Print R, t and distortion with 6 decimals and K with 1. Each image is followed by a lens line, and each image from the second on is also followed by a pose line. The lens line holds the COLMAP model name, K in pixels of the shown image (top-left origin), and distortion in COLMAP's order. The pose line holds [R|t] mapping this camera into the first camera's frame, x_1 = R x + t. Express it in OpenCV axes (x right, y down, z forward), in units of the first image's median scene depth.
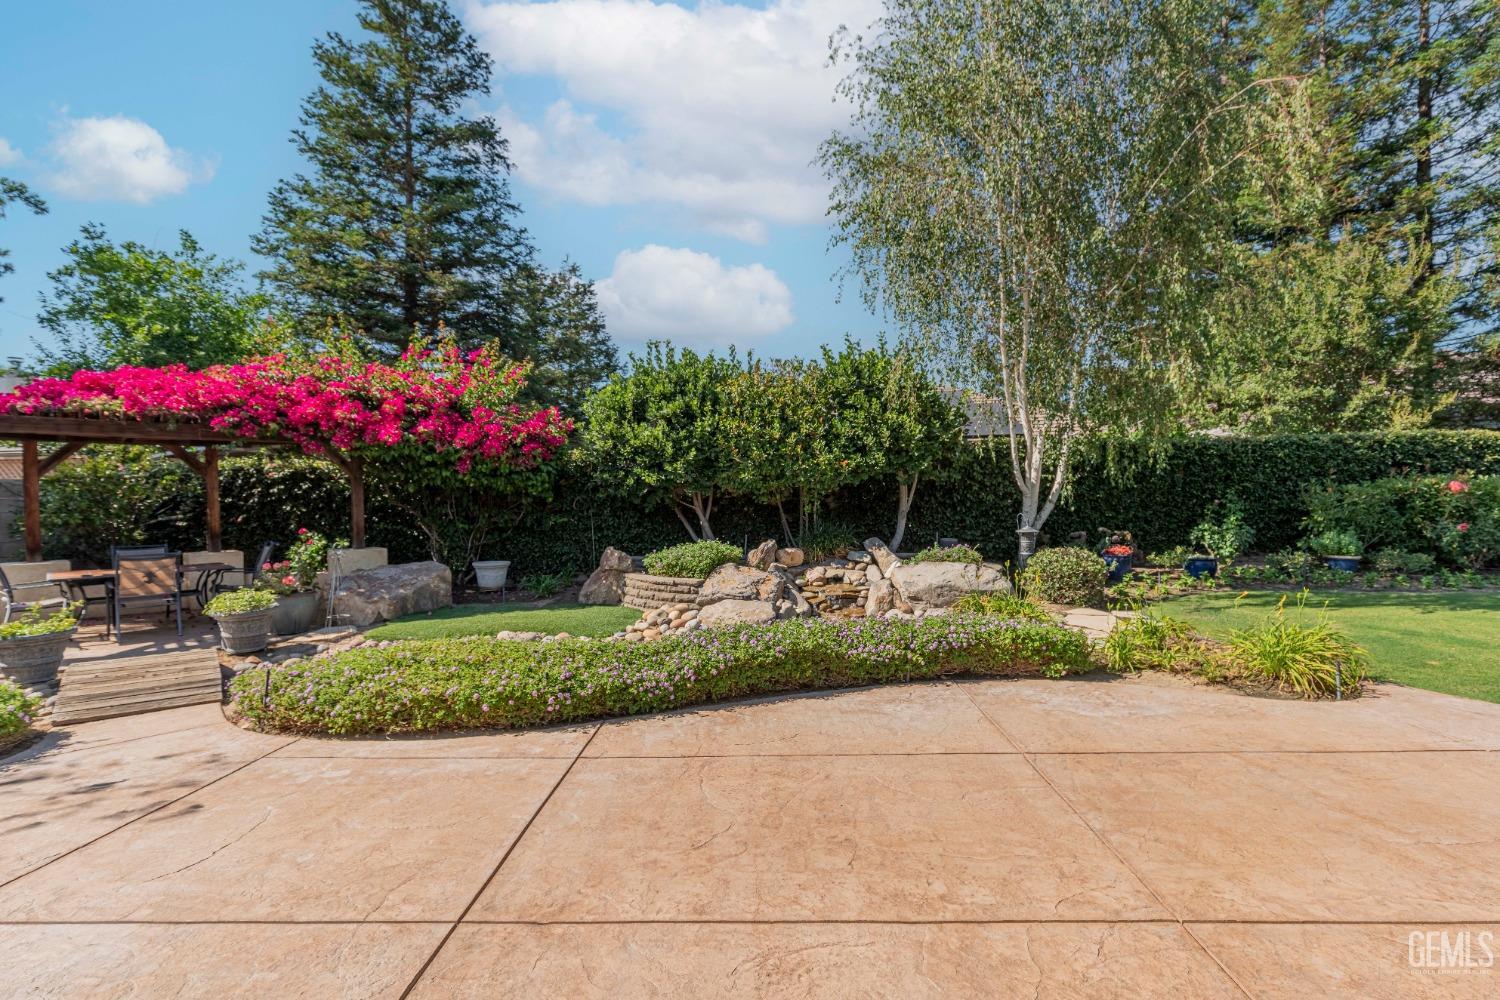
lens RADIAL K [[702.4, 0, 754.4], [0, 702.4, 502.8], [0, 0, 1]] dist [0.014162, -0.000913]
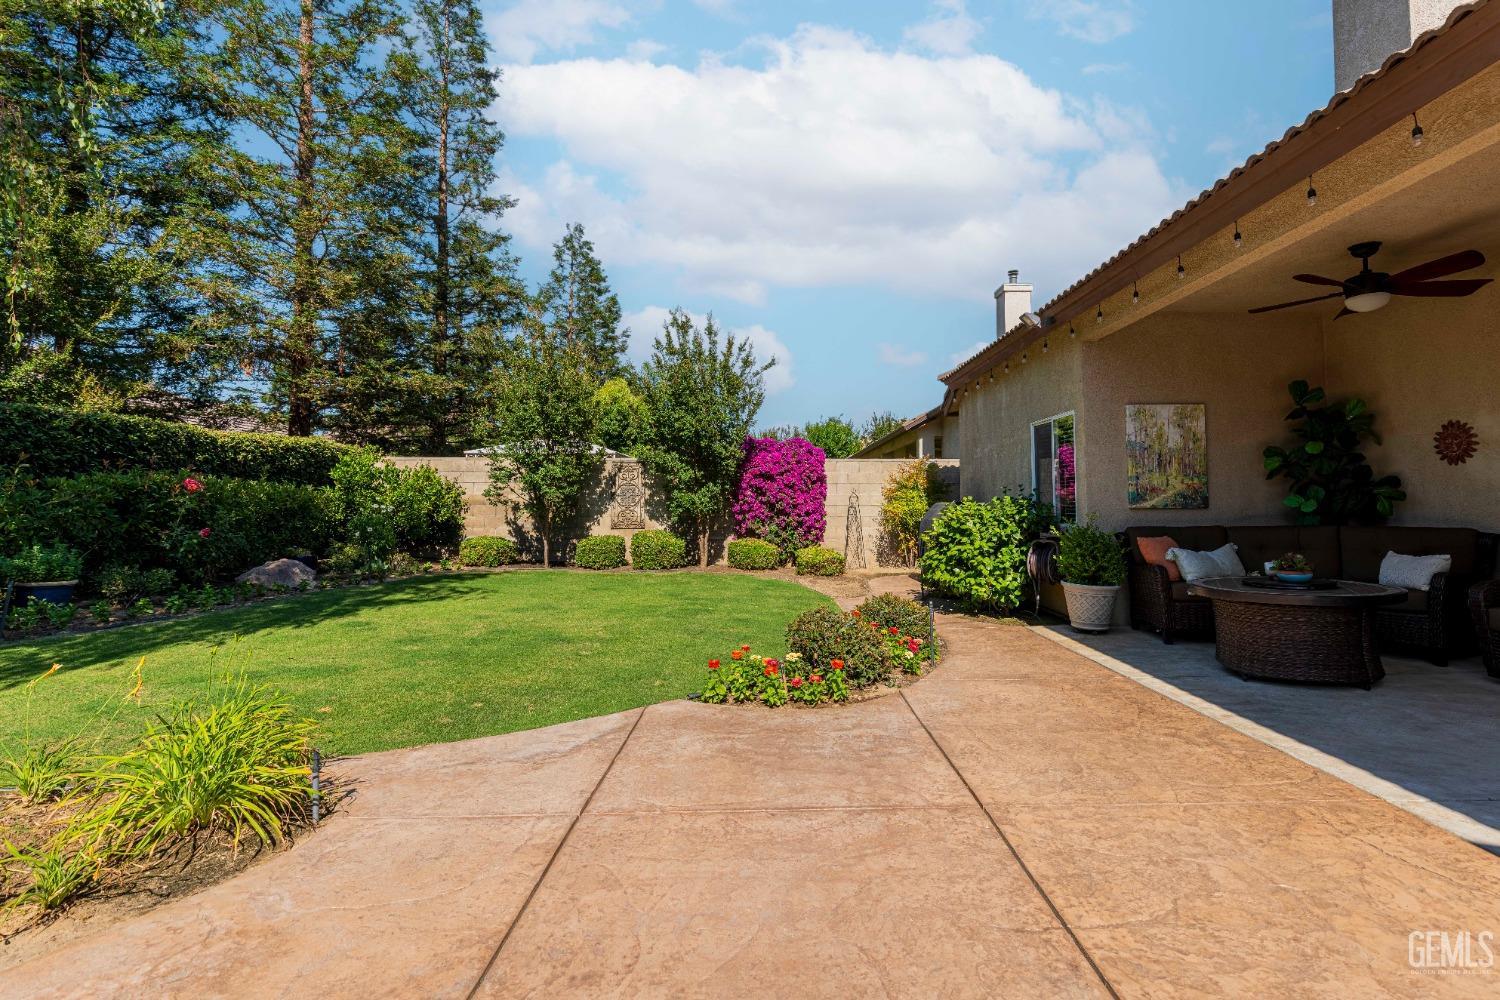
lens RADIAL K [[702.4, 0, 789.6], [0, 702.4, 464.6], [0, 0, 1]] dist [0.014162, -0.000913]
pose [[-0.056980, 0.073934, 0.995634, 0.113979], [0.008866, 0.997252, -0.073547, 0.020308], [-0.998336, 0.004637, -0.057479, 0.343098]]
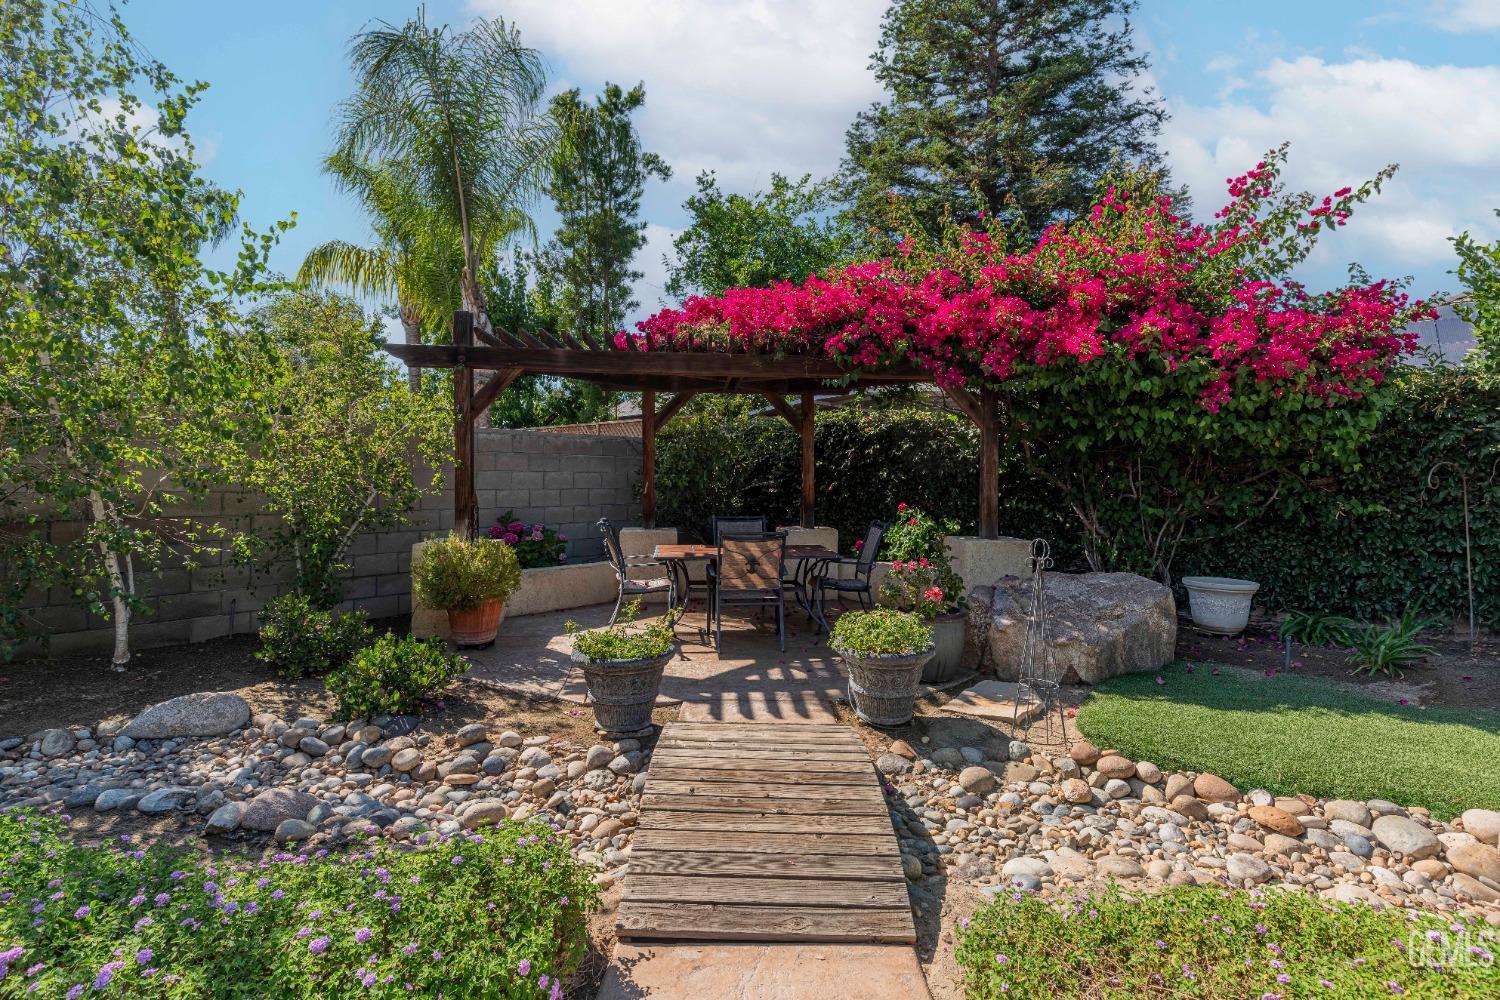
lens RADIAL K [[736.5, 0, 724.6], [0, 736.5, 474.2], [0, 0, 1]] dist [0.014709, -0.000859]
pose [[0.753930, 0.018702, -0.656689, -0.326910], [-0.023203, 0.999729, 0.001833, 0.010995], [0.656545, 0.013855, 0.754159, 0.354712]]
